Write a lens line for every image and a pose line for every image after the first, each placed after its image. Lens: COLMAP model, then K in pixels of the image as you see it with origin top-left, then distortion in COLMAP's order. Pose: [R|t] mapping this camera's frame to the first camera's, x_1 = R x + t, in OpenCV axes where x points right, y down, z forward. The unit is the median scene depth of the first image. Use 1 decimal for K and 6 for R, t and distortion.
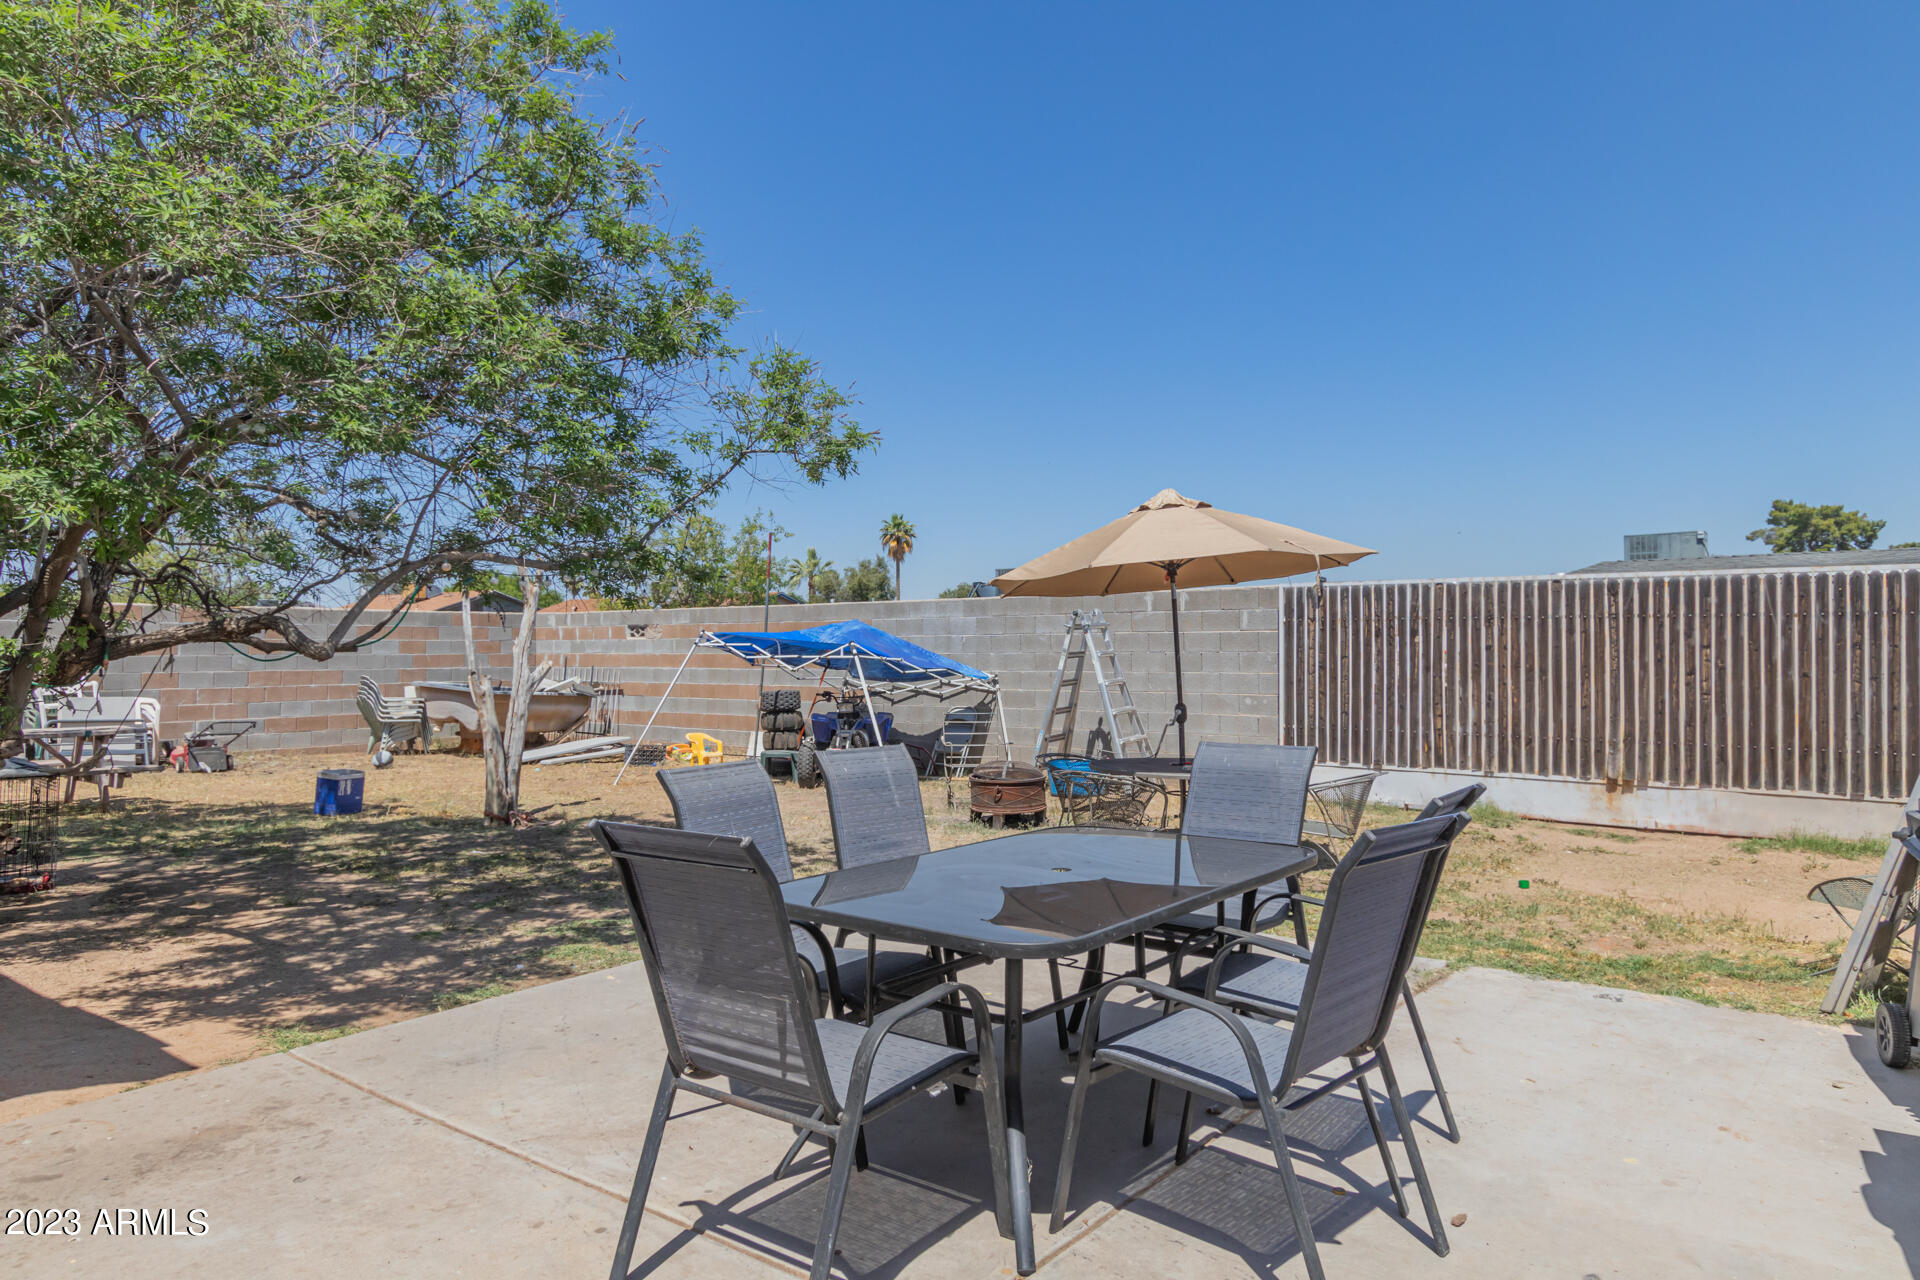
lens RADIAL K [[1193.7, 0, 960.0], [0, 1193.7, 640.0], [0, 0, 1]] dist [0.002255, -0.000082]
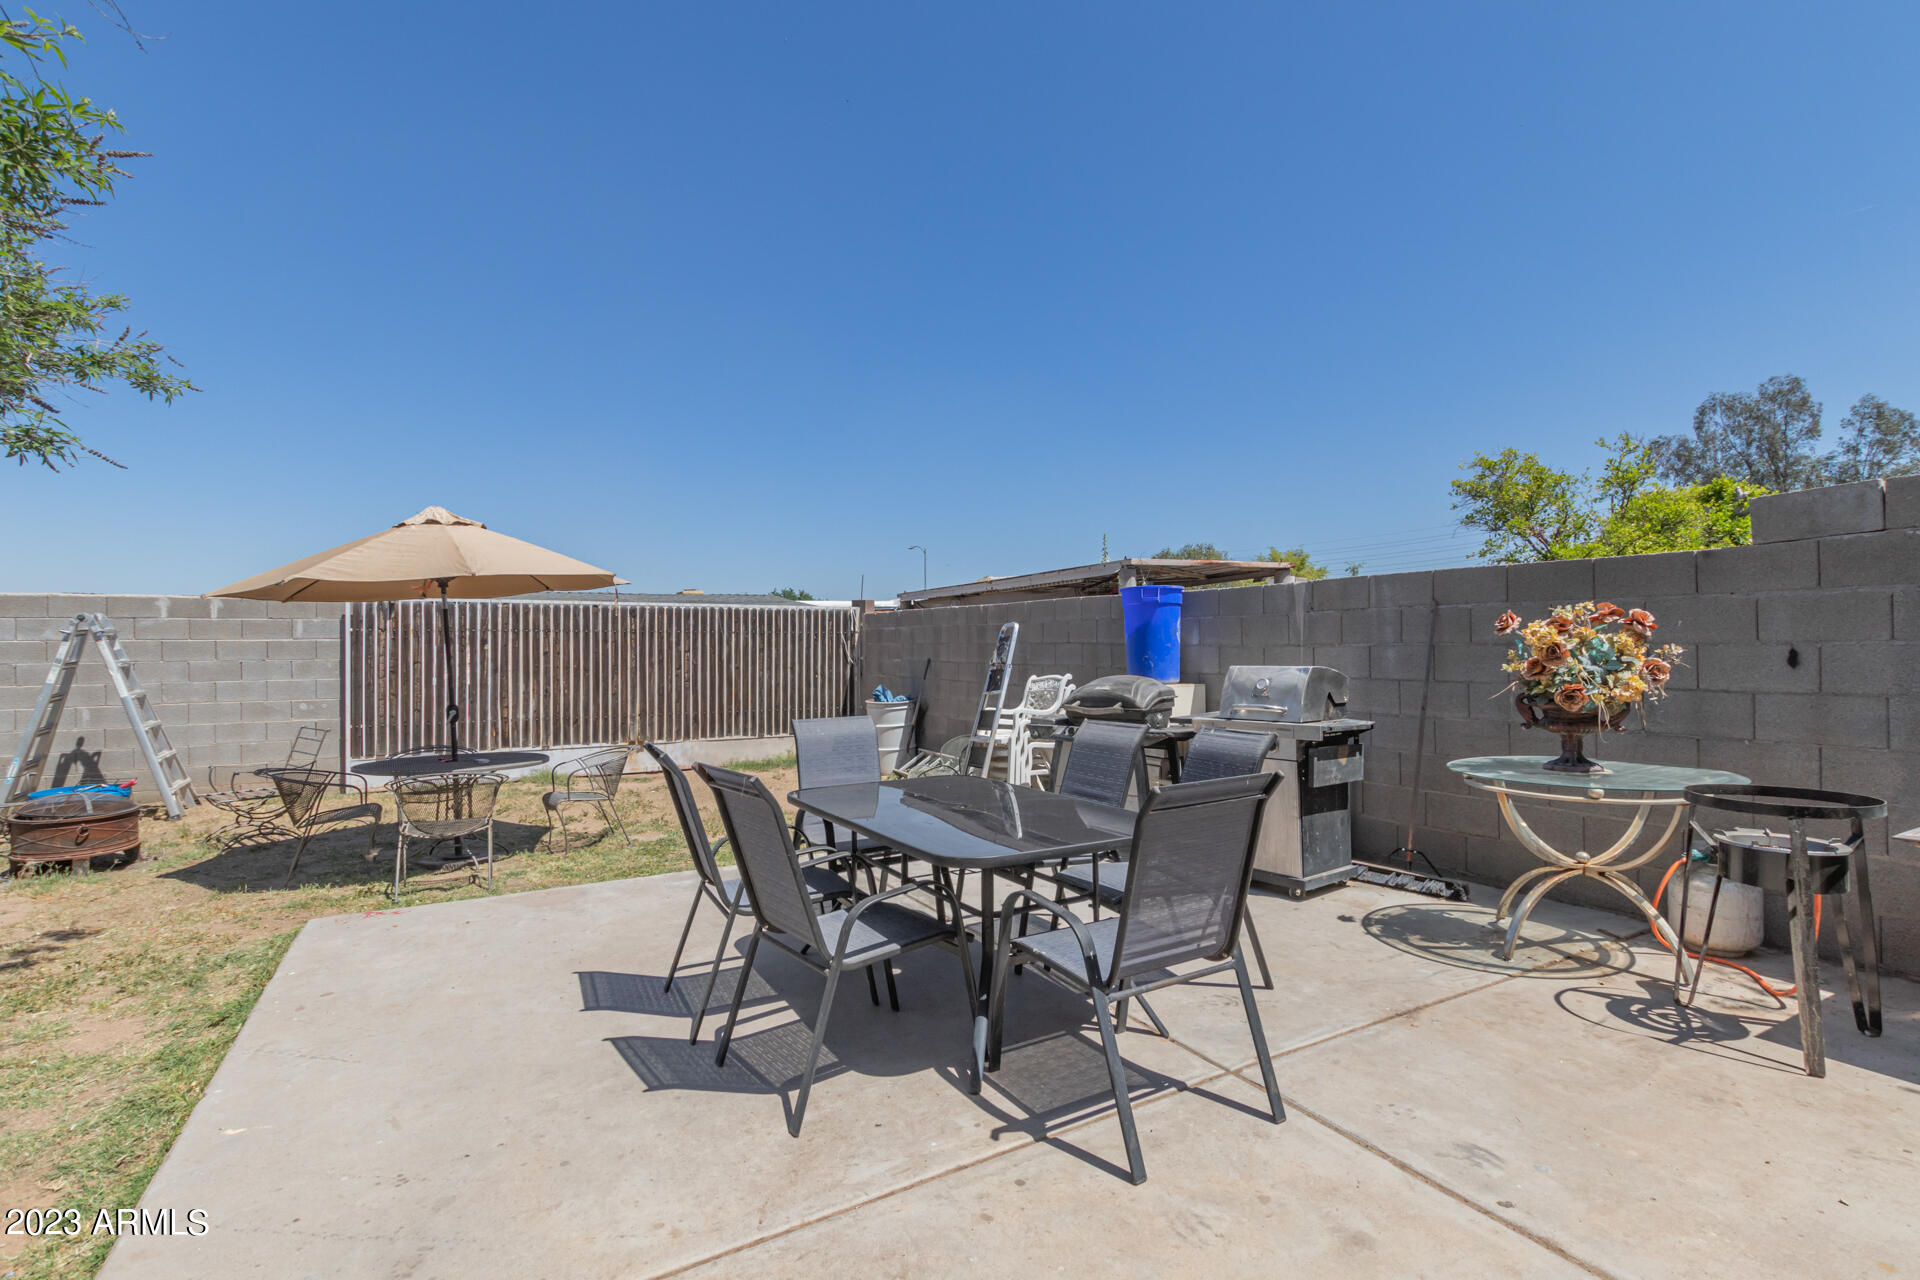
lens RADIAL K [[874.8, 0, 960.0], [0, 874.8, 640.0], [0, 0, 1]] dist [0.000055, 0.000600]
pose [[0.395224, 0.006833, 0.918560, -0.283144], [0.003200, 0.999956, -0.008815, 0.001716], [-0.918579, 0.006424, 0.395184, 0.195743]]
